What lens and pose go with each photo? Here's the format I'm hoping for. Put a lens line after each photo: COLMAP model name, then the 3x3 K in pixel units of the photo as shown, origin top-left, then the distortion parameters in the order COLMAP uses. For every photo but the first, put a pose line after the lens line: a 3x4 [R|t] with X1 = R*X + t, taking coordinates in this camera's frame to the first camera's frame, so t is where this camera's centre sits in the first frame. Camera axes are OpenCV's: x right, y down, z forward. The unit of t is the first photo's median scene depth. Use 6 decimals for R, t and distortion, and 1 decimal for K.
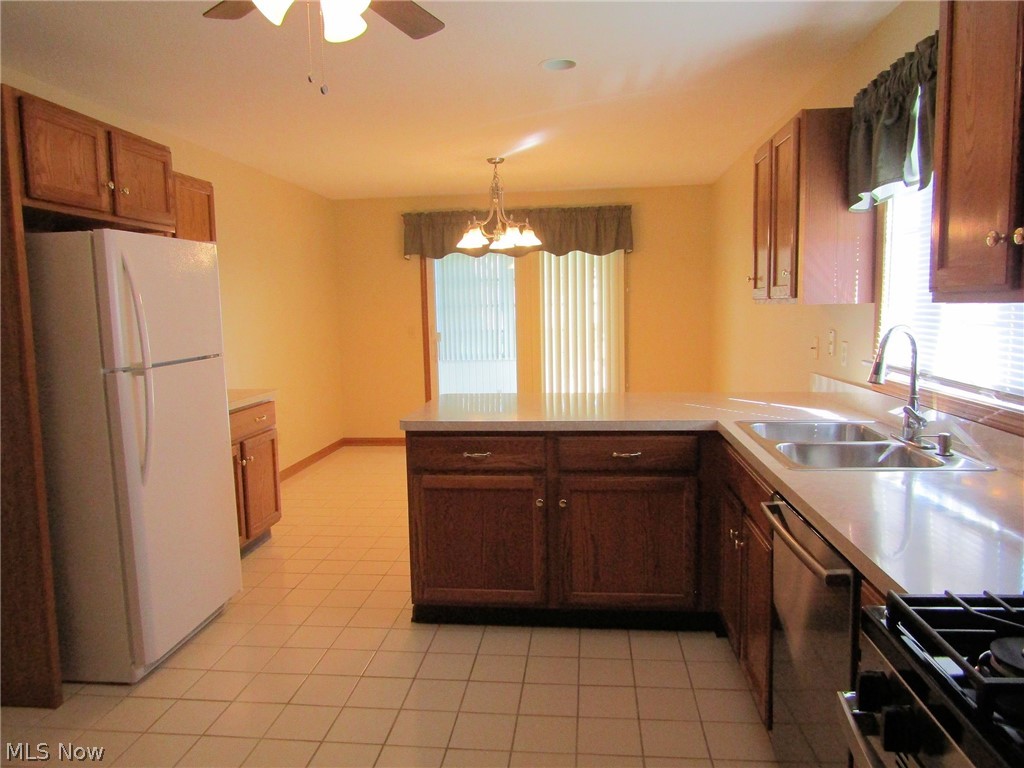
lens RADIAL K [[727.2, 0, 508.4], [0, 727.2, 381.3], [0, 0, 1]] dist [-0.004043, -0.006830]
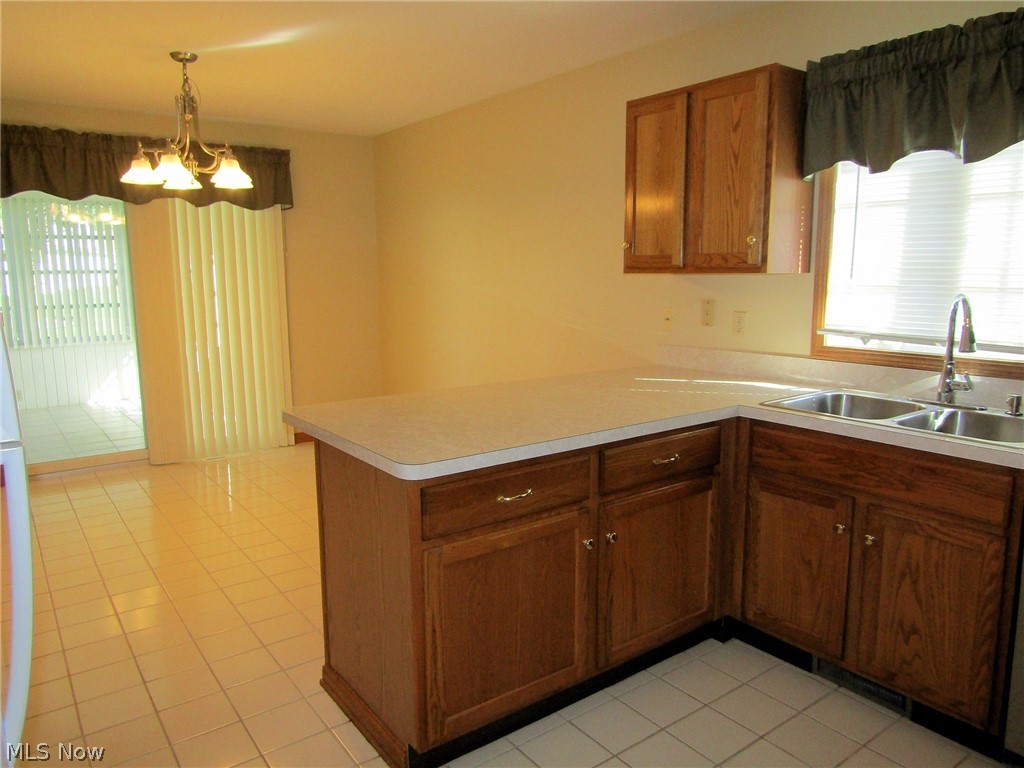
lens RADIAL K [[727.2, 0, 513.3], [0, 727.2, 382.7], [0, 0, 1]] dist [-0.004043, -0.006830]
pose [[0.732328, -0.090997, 0.674845, -0.379244], [0.063409, 0.995838, 0.065471, -0.035986], [-0.677993, -0.005155, 0.735050, 0.403856]]
